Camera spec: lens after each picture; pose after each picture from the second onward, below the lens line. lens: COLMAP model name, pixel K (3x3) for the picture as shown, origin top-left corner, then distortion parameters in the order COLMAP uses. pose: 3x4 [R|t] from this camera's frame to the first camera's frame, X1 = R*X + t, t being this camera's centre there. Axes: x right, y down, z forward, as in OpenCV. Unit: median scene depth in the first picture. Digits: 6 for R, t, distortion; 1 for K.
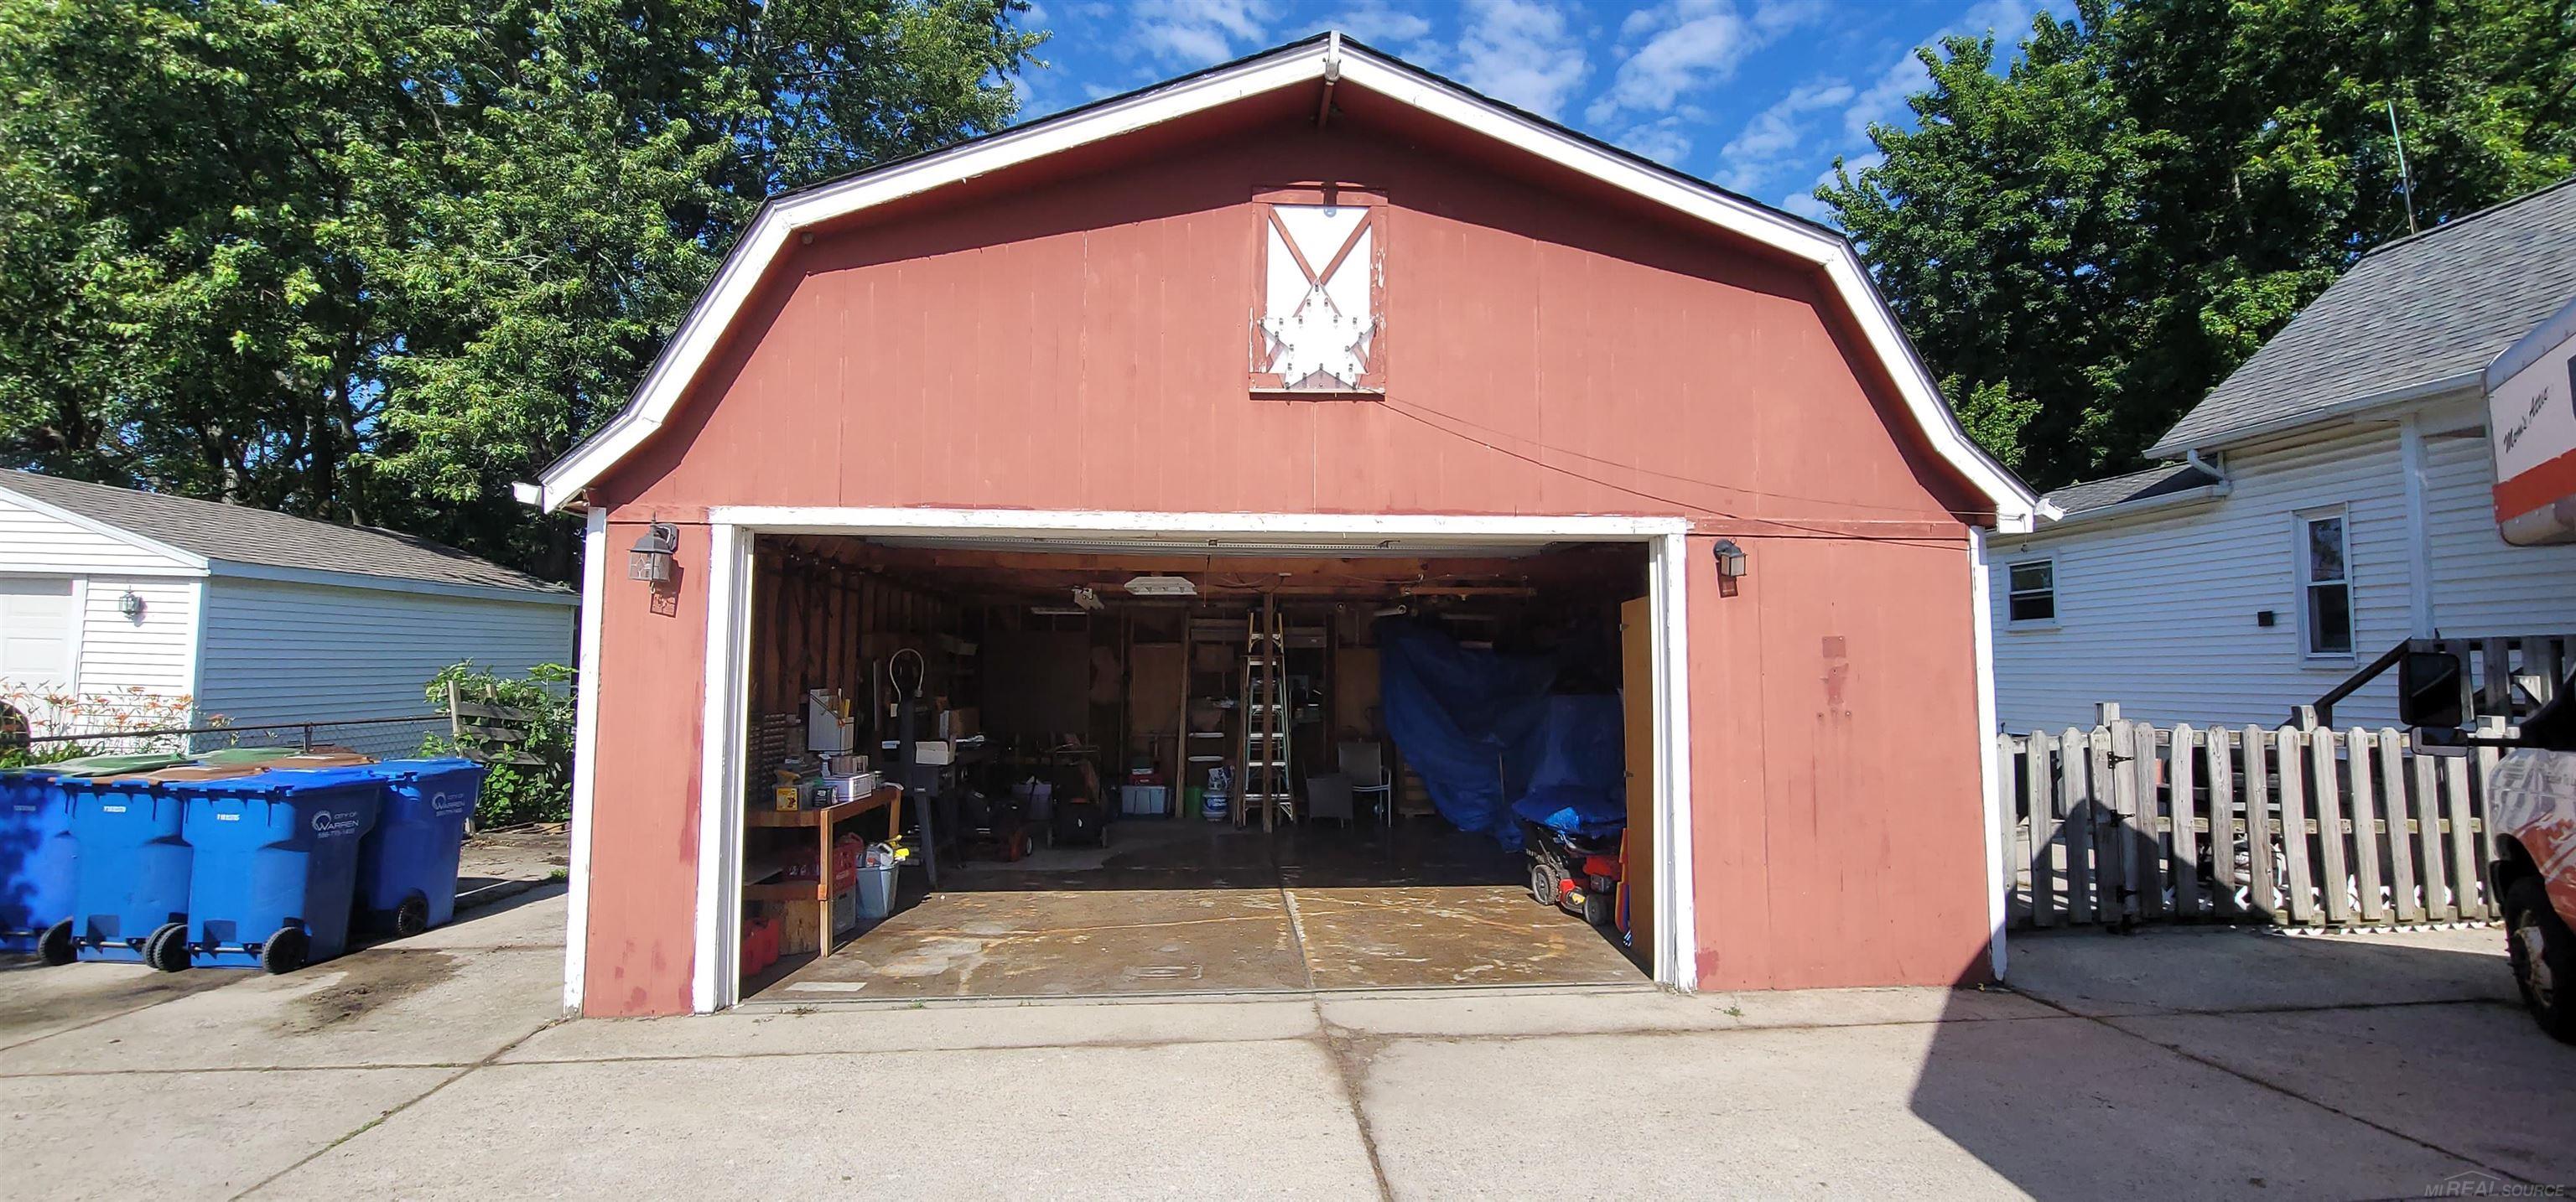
lens RADIAL K [[1062.6, 0, 1288.0], [0, 1062.6, 601.0], [0, 0, 1]] dist [-0.007165, 0.005122]
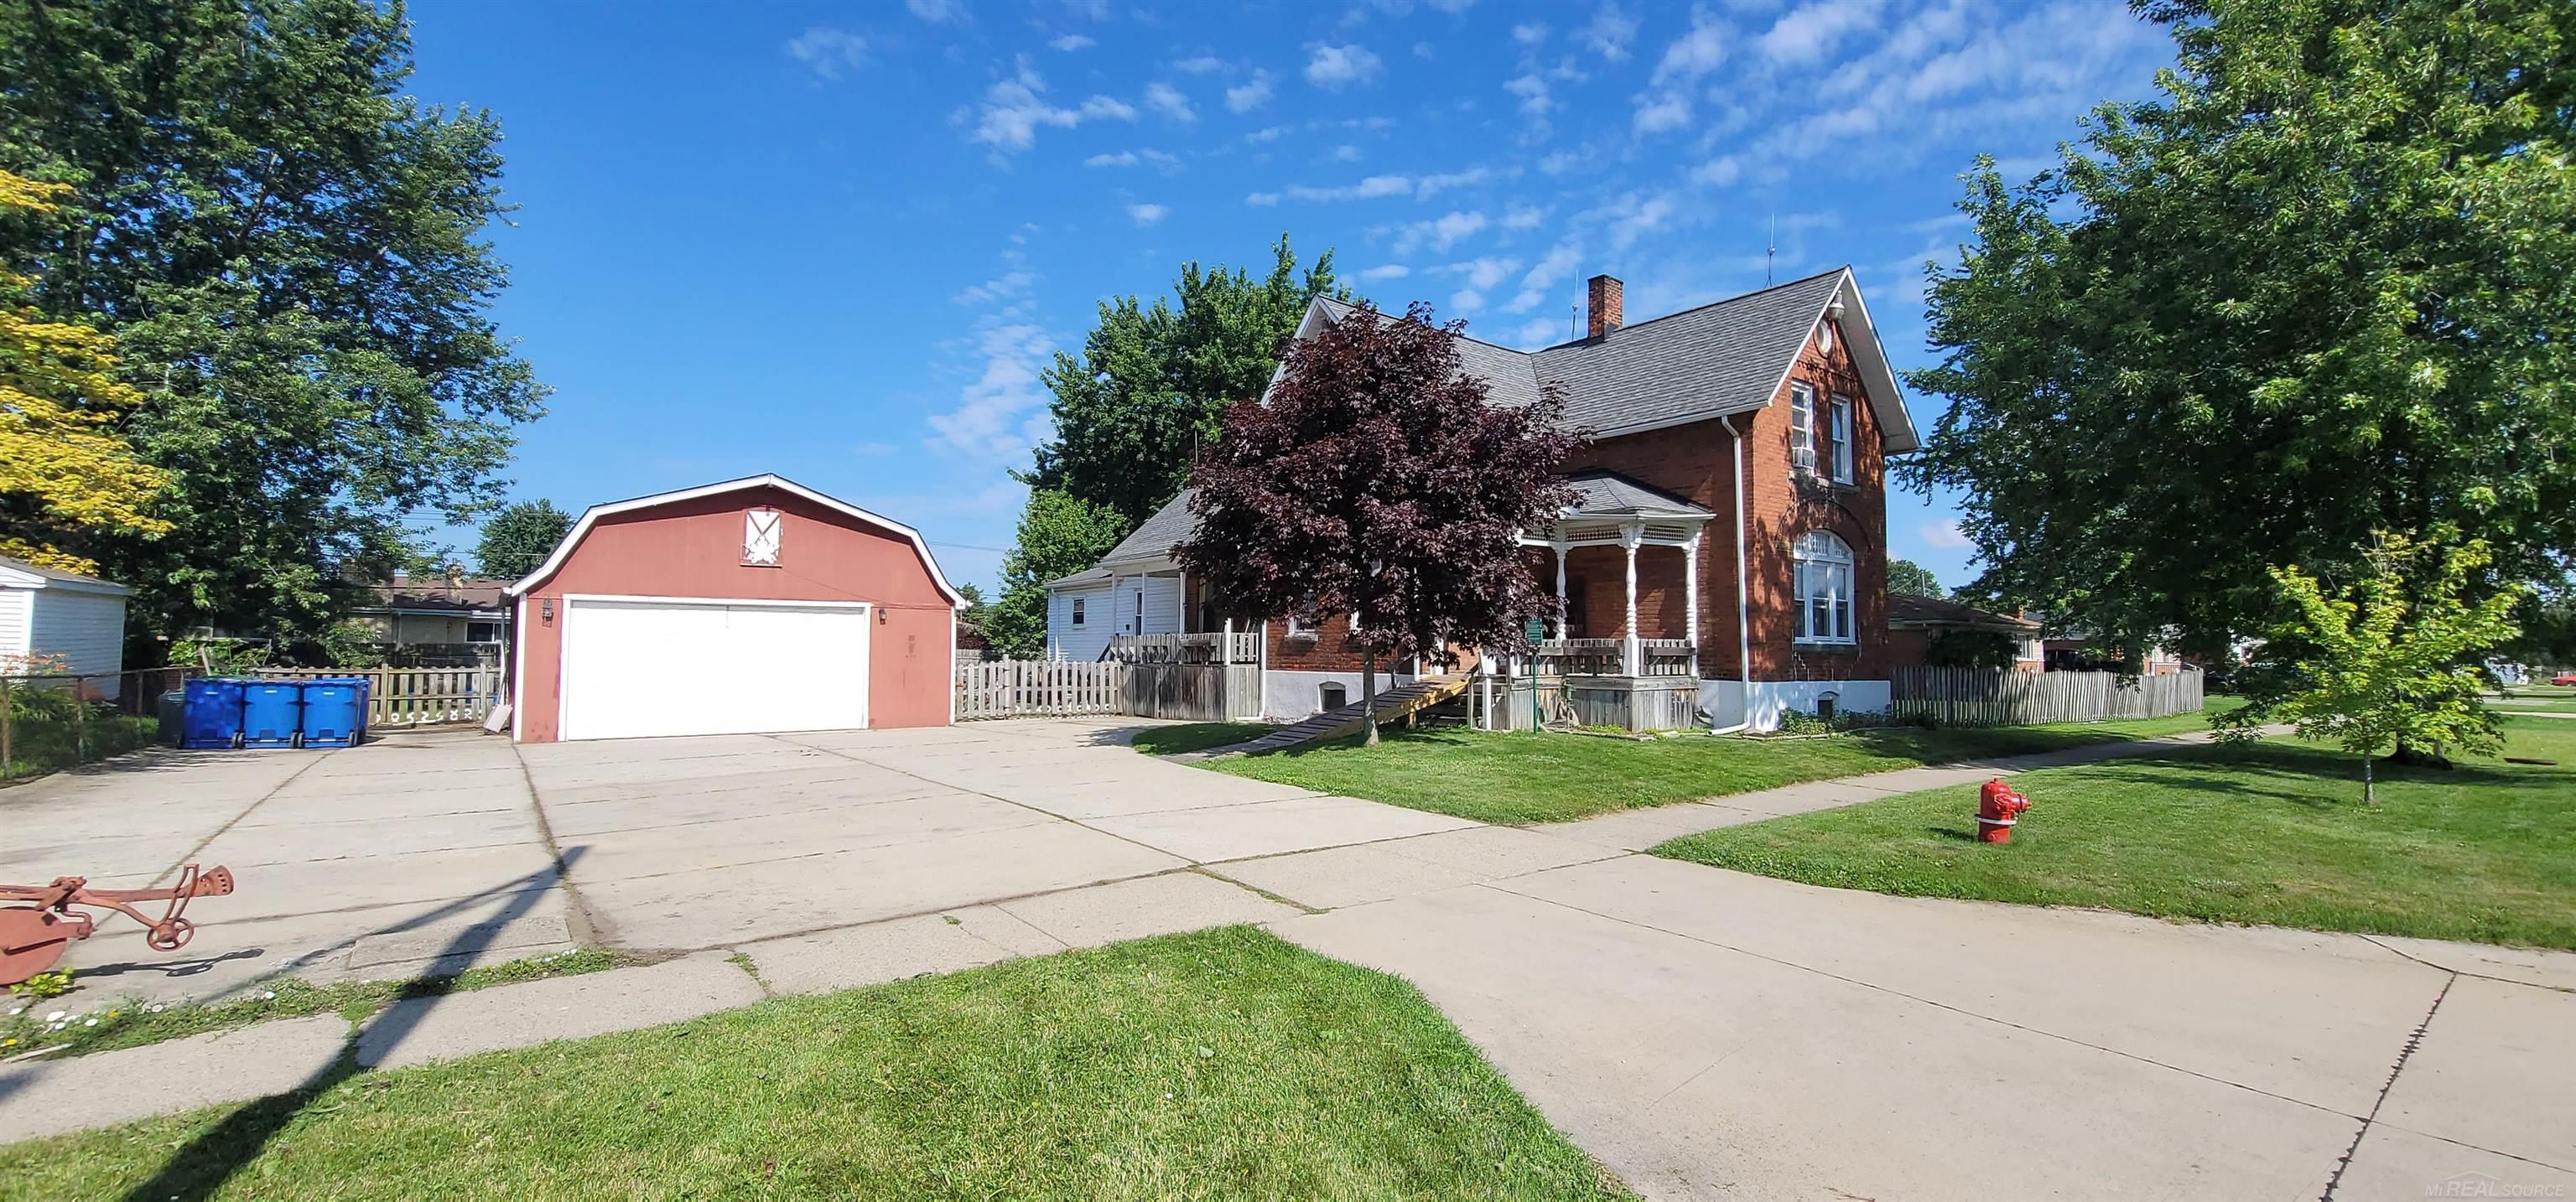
lens RADIAL K [[1062.6, 0, 1288.0], [0, 1062.6, 601.0], [0, 0, 1]] dist [-0.007165, 0.005122]
pose [[0.840387, 0.026983, 0.541315, -0.377829], [-0.038420, 0.999213, 0.009840, -0.165878], [-0.540624, -0.029067, 0.840762, -2.703871]]
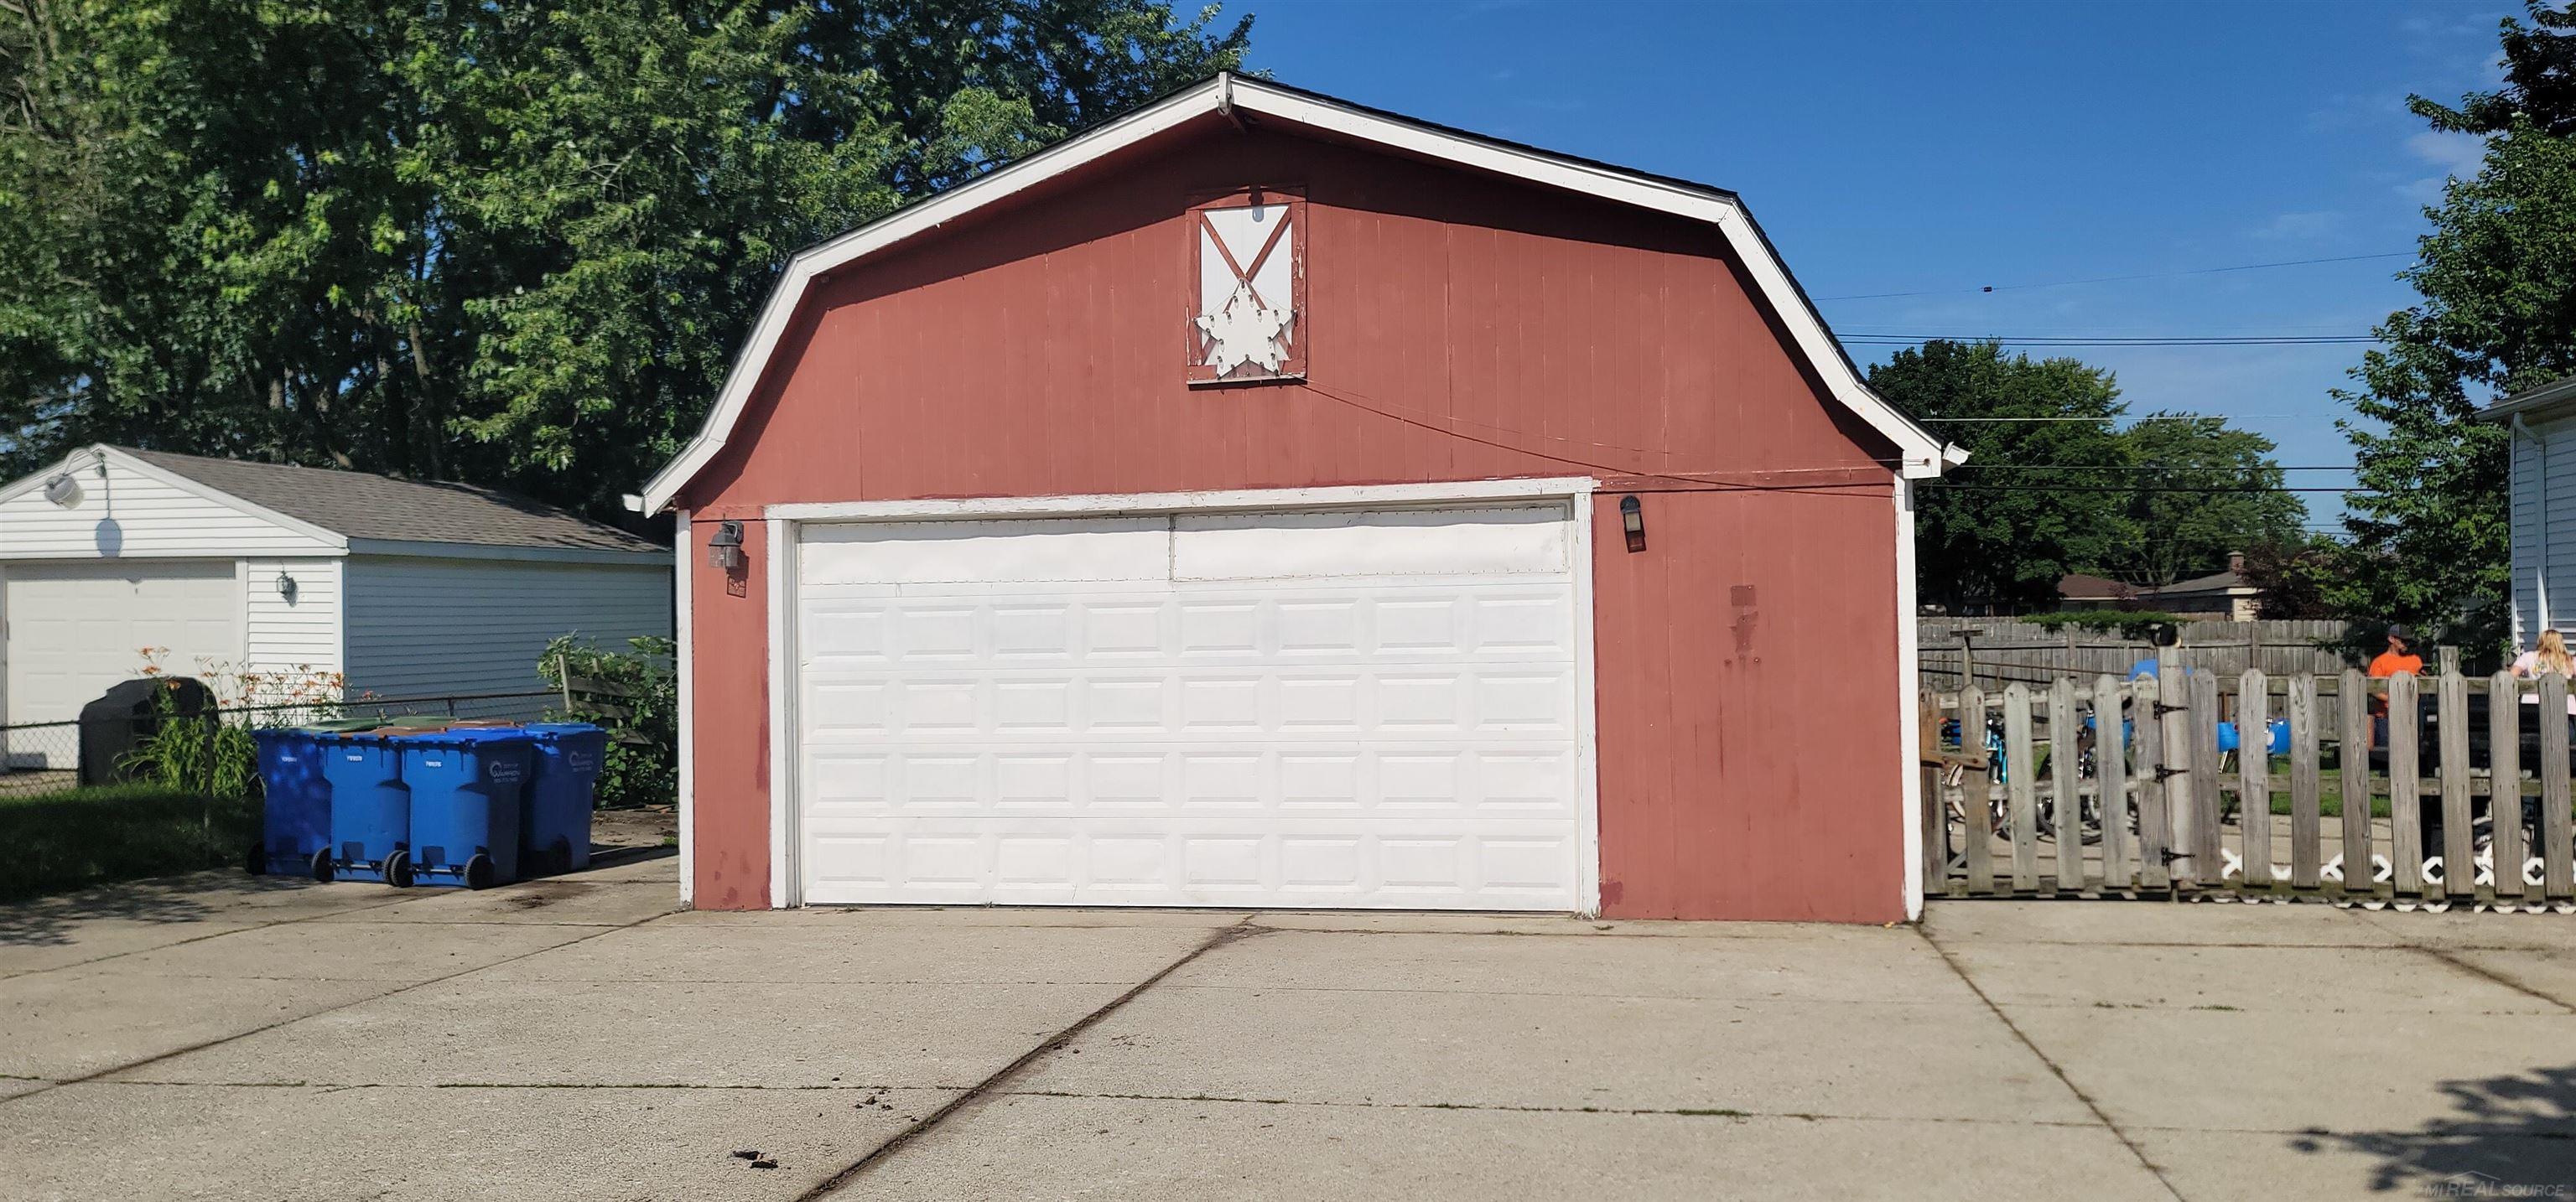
lens RADIAL K [[1871.4, 0, 1282.7], [0, 1871.4, 610.2], [0, 0, 1]] dist [0.071045, -0.001124]
pose [[0.960953, -0.022440, -0.275802, 0.556673], [0.038169, 0.997928, 0.051796, -0.051486], [0.274068, -0.060301, 0.959818, -0.826152]]
